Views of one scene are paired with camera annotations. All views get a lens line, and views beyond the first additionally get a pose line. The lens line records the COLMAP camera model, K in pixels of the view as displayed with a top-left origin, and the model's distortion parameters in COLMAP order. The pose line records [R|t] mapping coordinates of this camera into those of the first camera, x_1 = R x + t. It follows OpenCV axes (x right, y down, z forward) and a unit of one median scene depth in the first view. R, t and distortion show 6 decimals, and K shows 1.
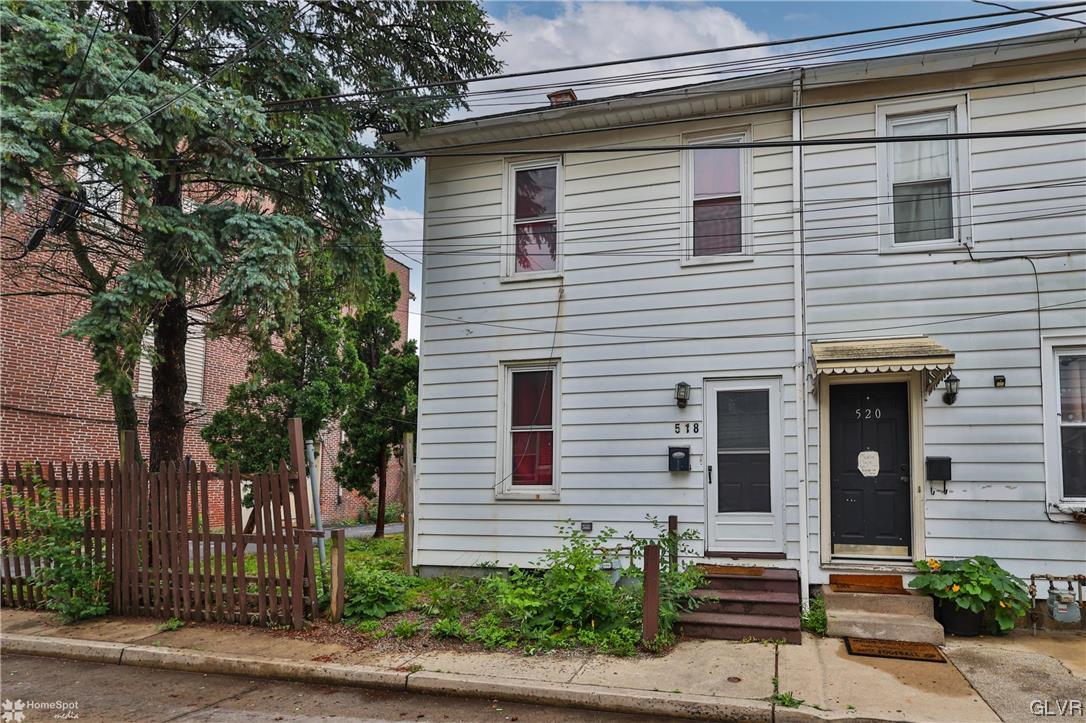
lens RADIAL K [[507.0, 0, 543.0], [0, 507.0, 397.1], [0, 0, 1]] dist [-0.000352, 0.000170]
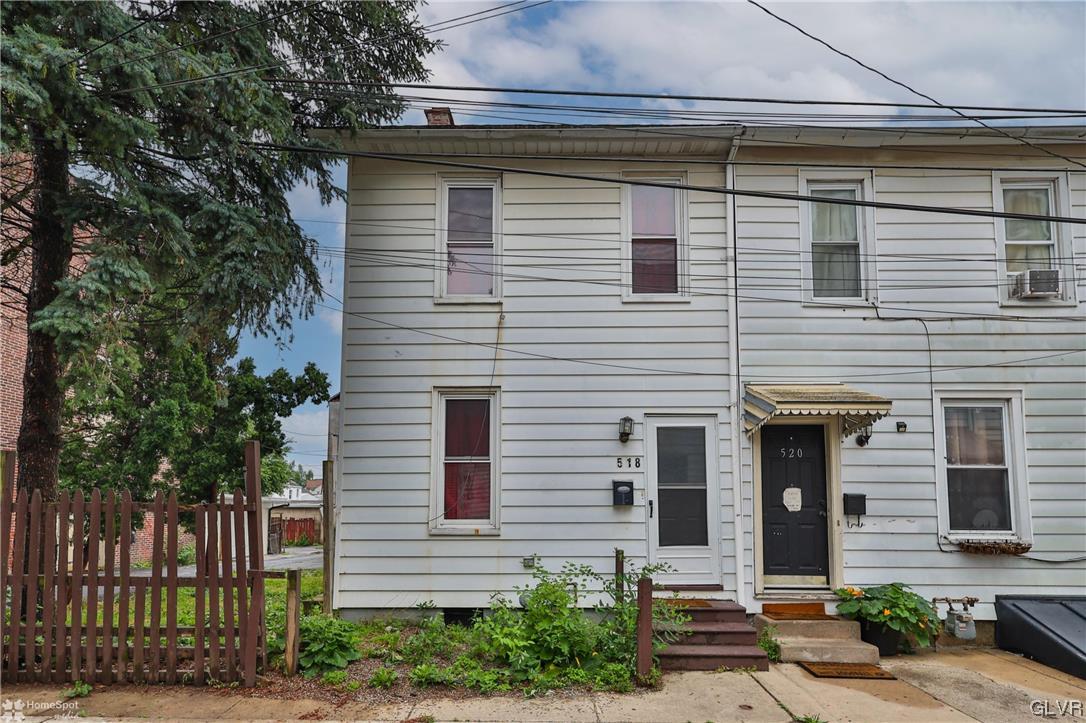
lens RADIAL K [[529.5, 0, 494.3], [0, 529.5, 422.0], [0, 0, 1]] dist [-0.000734, 0.000120]
pose [[0.979736, 0.037080, 0.196830, -0.200023], [-0.034573, 0.999272, -0.016161, 0.007253], [-0.197286, 0.009028, 0.980304, 0.023120]]
